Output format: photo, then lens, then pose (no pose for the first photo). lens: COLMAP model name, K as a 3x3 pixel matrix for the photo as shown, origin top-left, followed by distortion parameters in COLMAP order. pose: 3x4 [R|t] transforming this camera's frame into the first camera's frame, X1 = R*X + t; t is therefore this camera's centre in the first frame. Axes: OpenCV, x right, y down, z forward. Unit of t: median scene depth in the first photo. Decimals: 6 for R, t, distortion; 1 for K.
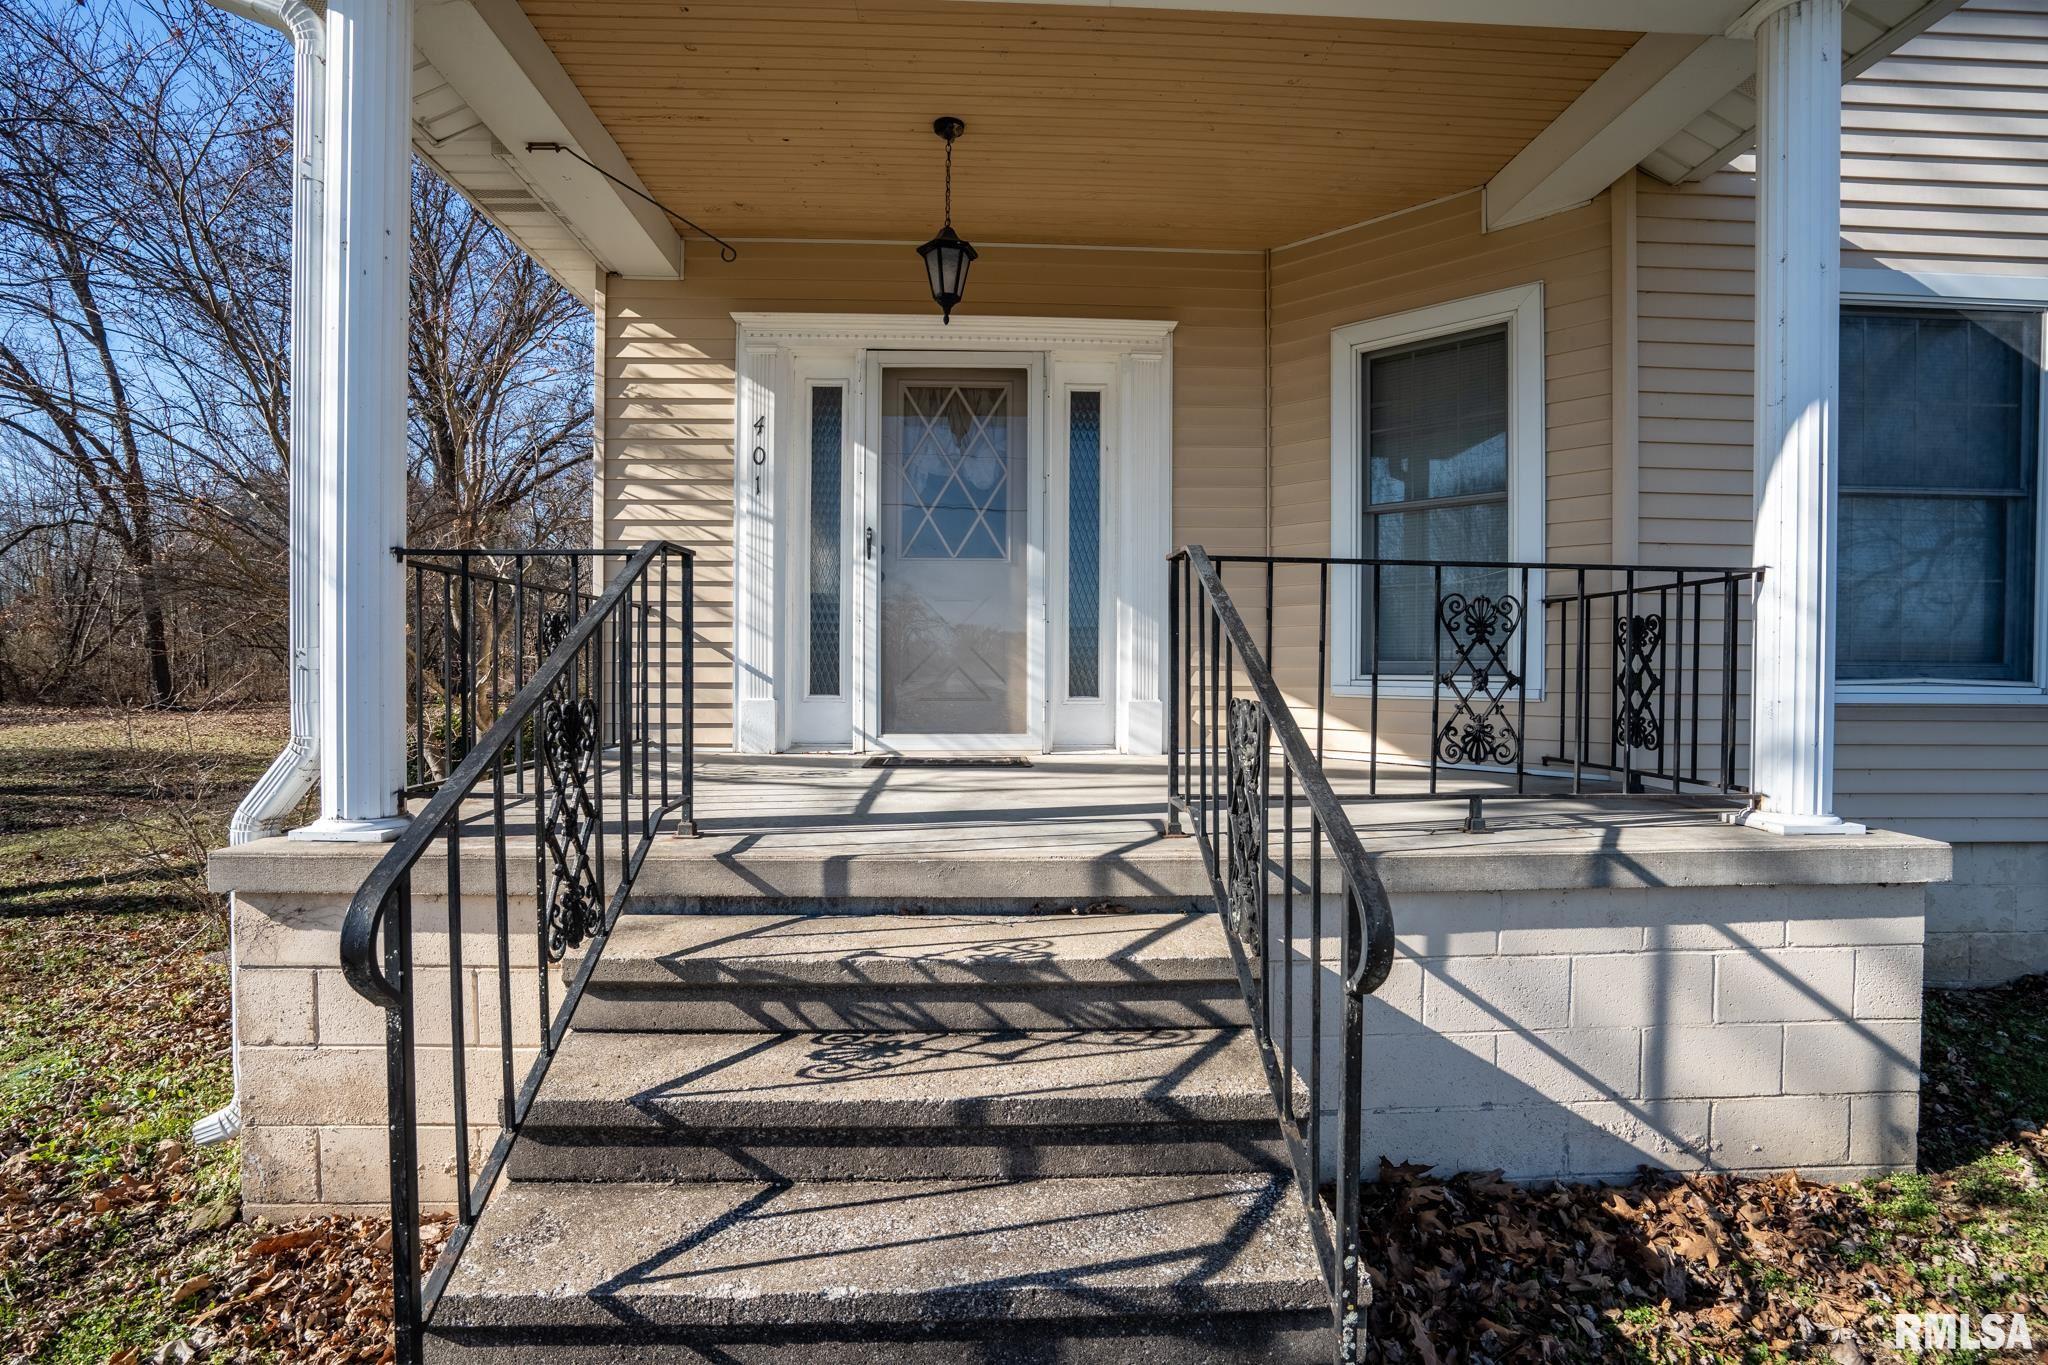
lens RADIAL K [[944.4, 0, 1025.0], [0, 944.4, 676.8], [0, 0, 1]] dist [-0.070118, 0.029217]
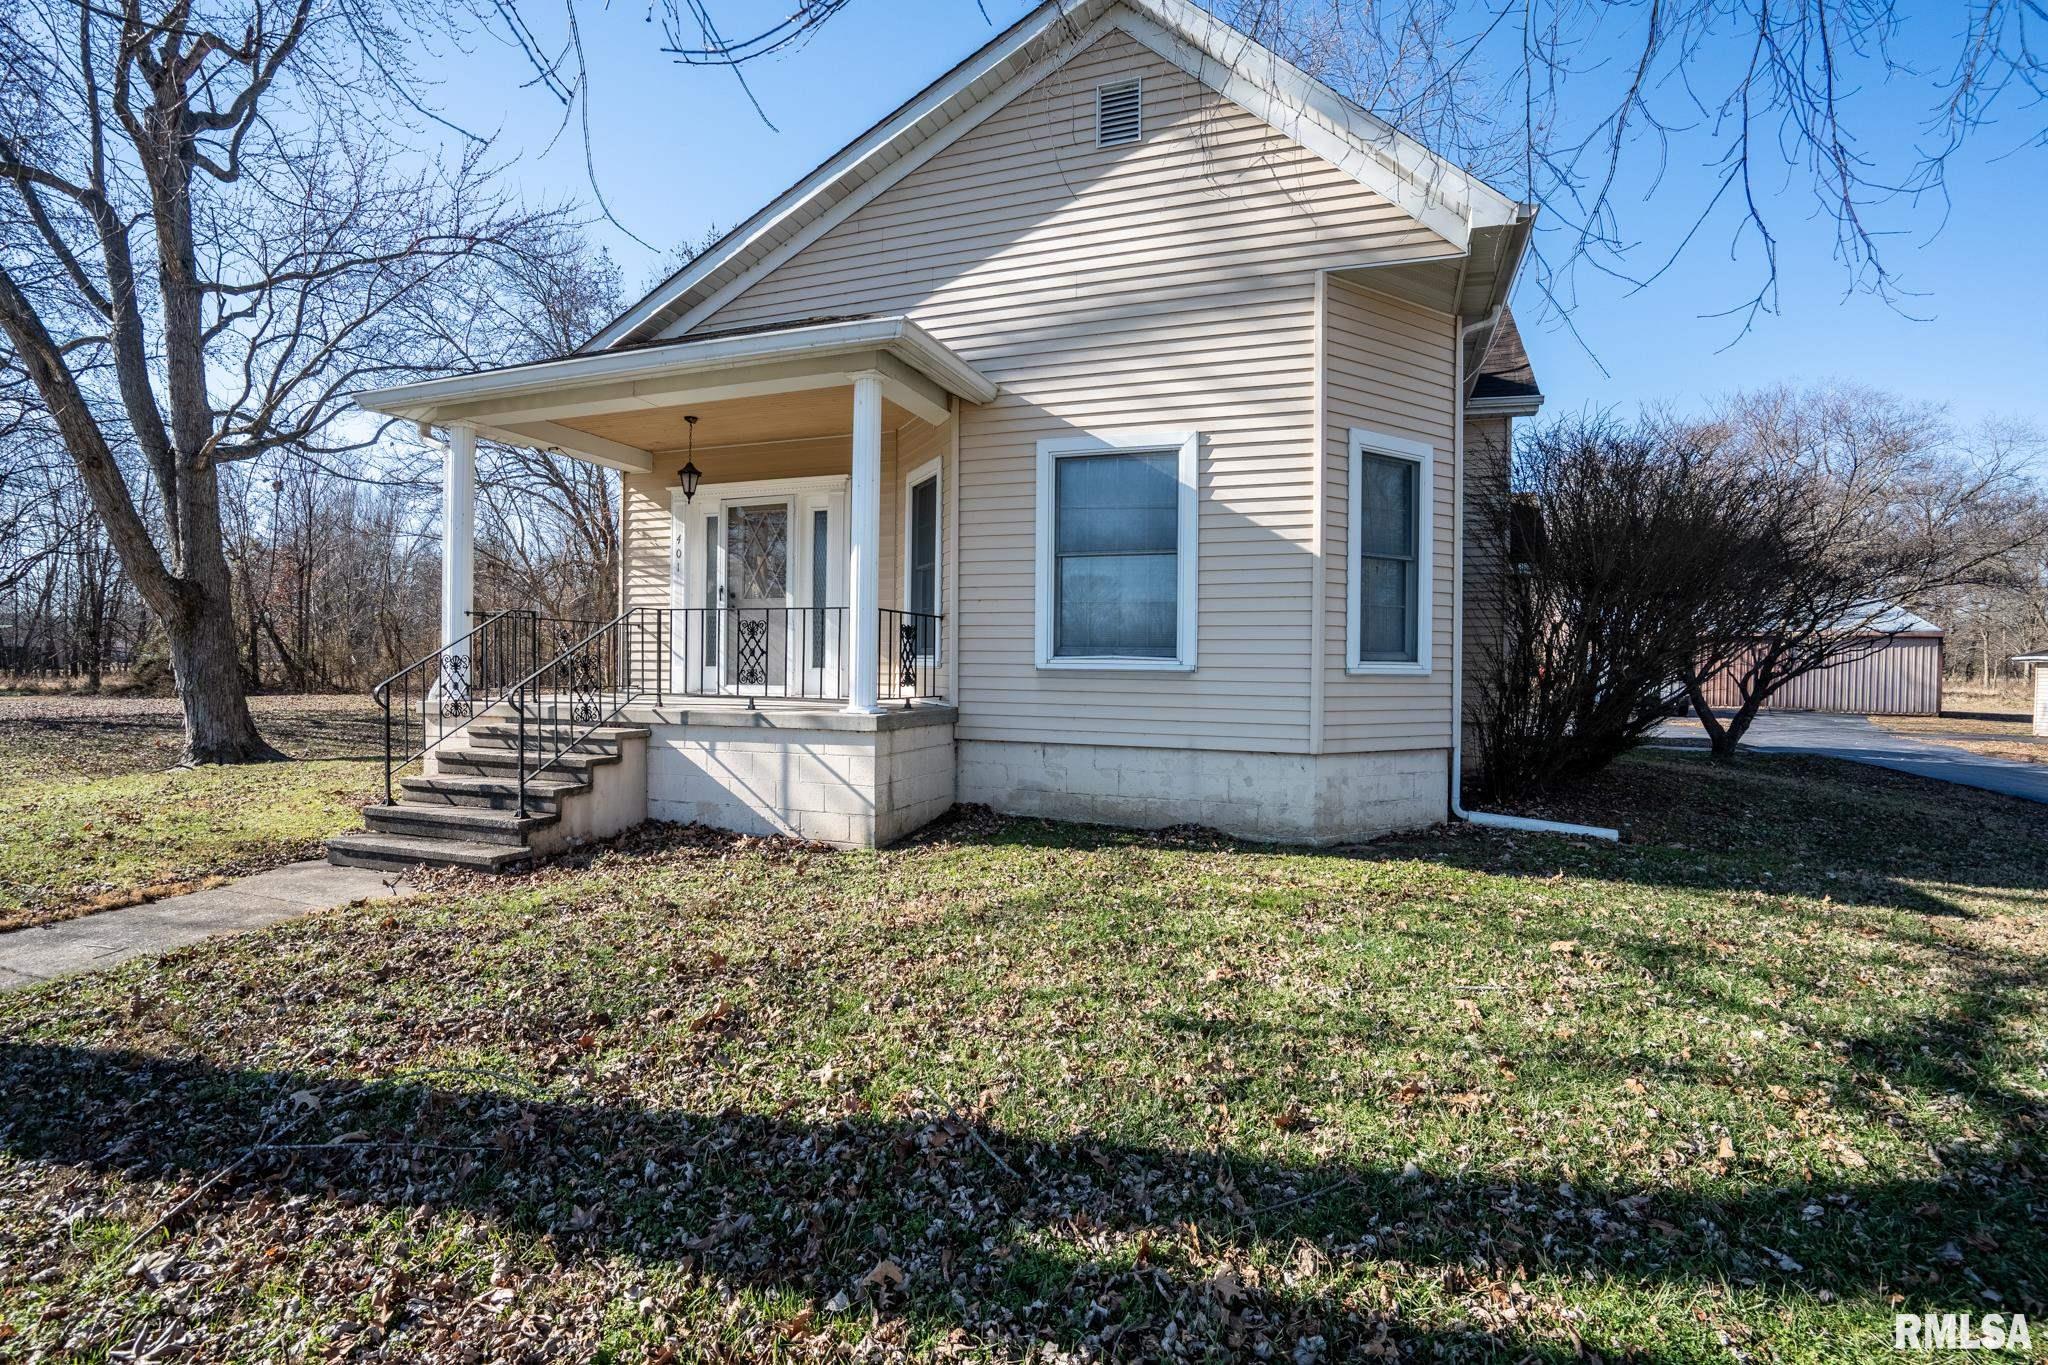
lens RADIAL K [[944.4, 0, 1025.0], [0, 944.4, 676.8], [0, 0, 1]] dist [-0.070118, 0.029217]
pose [[0.925109, 0.007896, -0.379620, 1.390875], [-0.011549, 0.999906, -0.007346, 0.053779], [0.379526, 0.011180, 0.925113, -0.730964]]
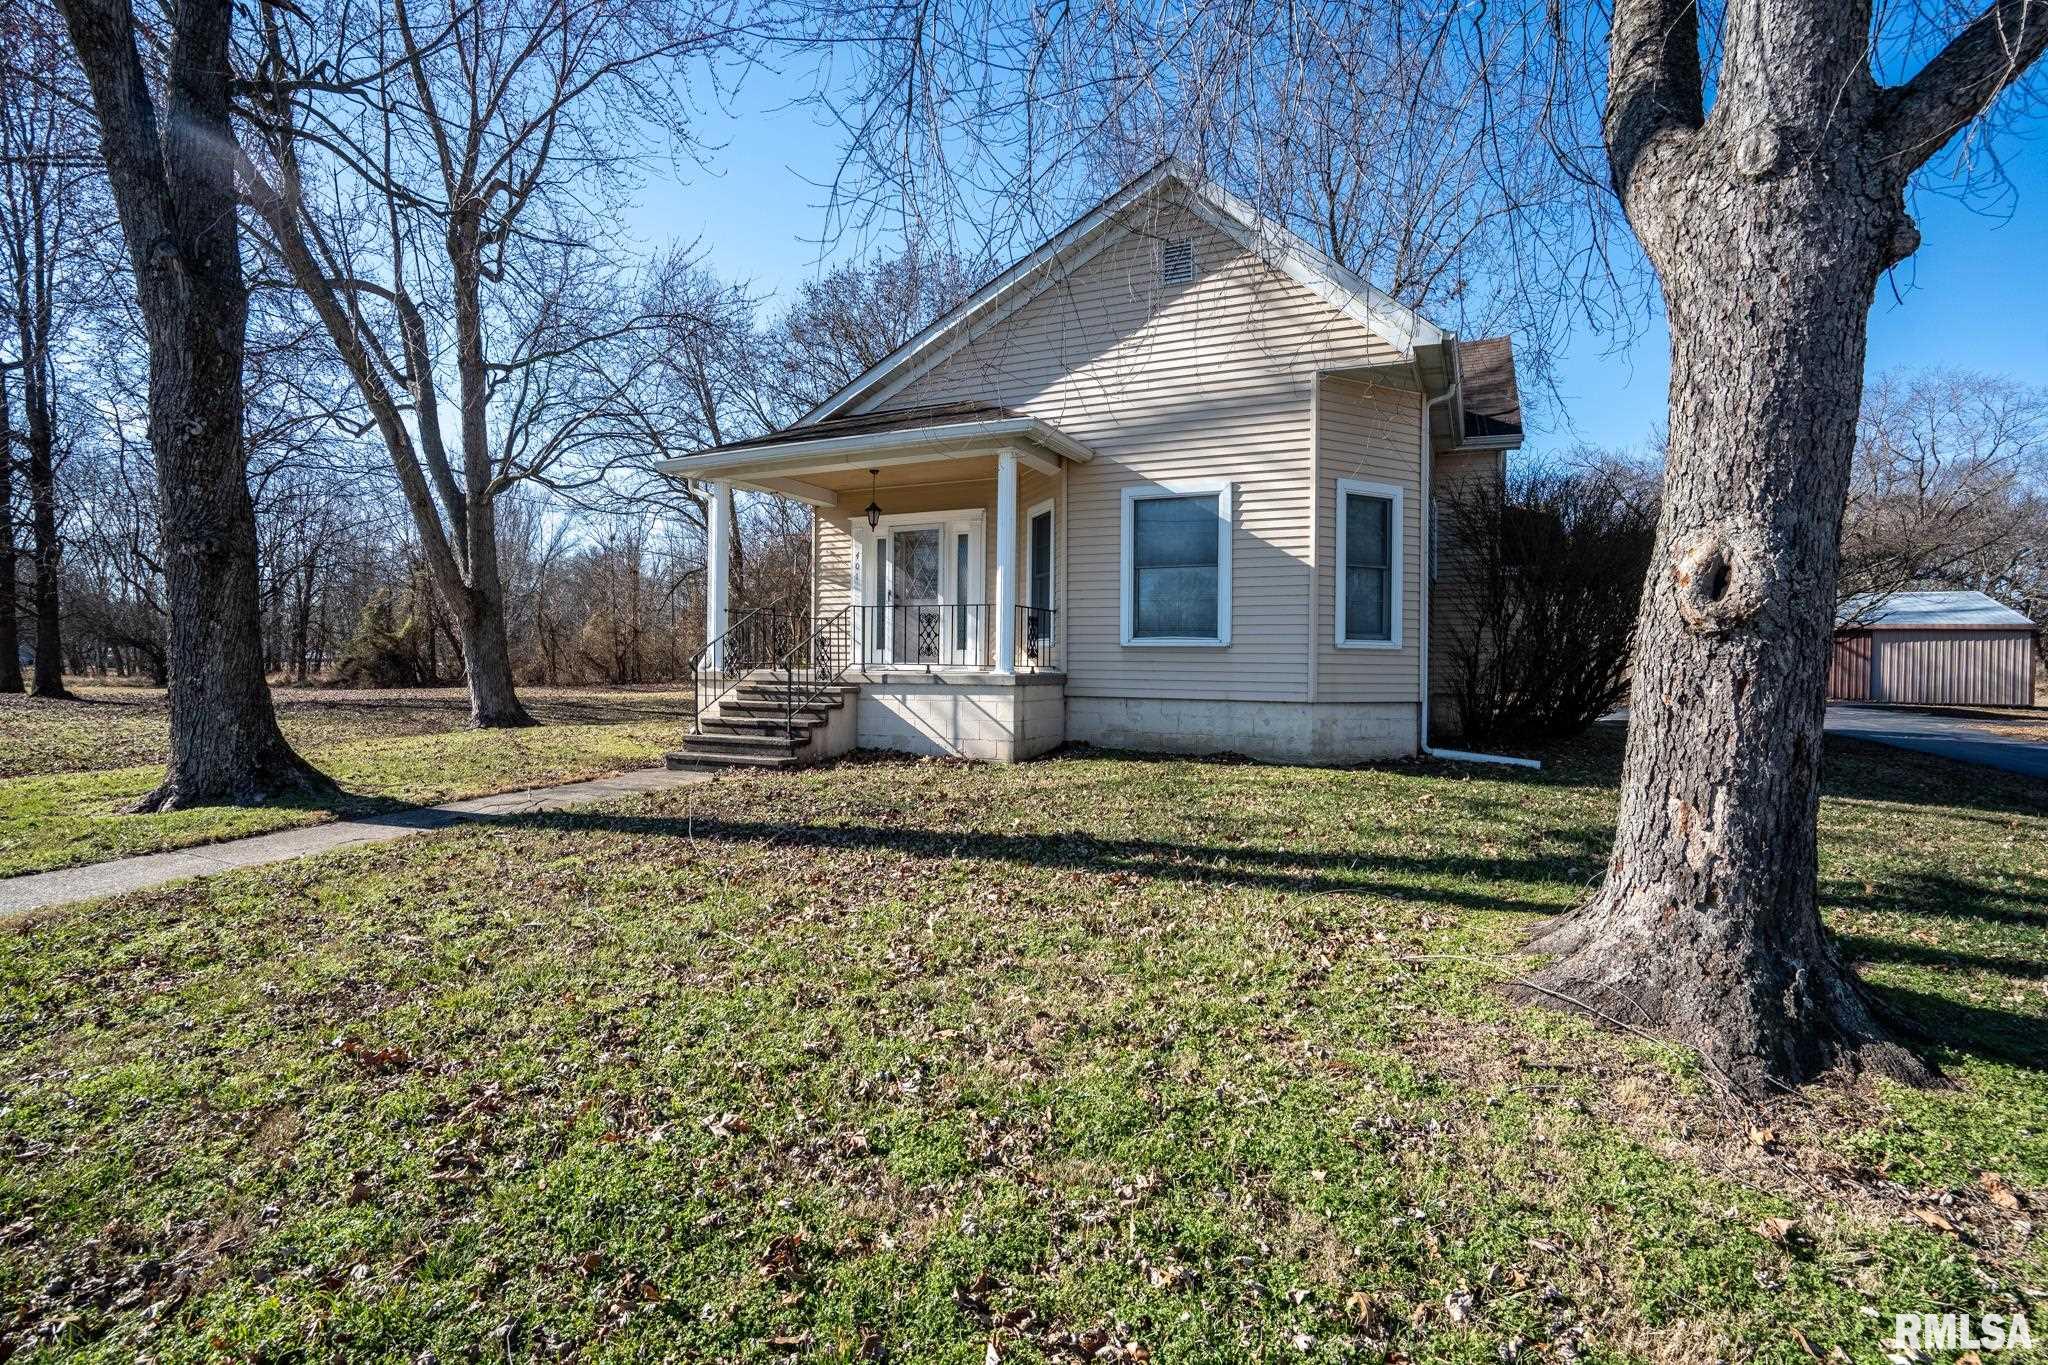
lens RADIAL K [[944.4, 0, 1025.0], [0, 944.4, 676.8], [0, 0, 1]] dist [-0.070118, 0.029217]
pose [[0.883123, 0.007702, -0.469078, 1.702705], [-0.012410, 0.999899, -0.006947, 0.127948], [0.468977, 0.011956, 0.883129, -1.452569]]
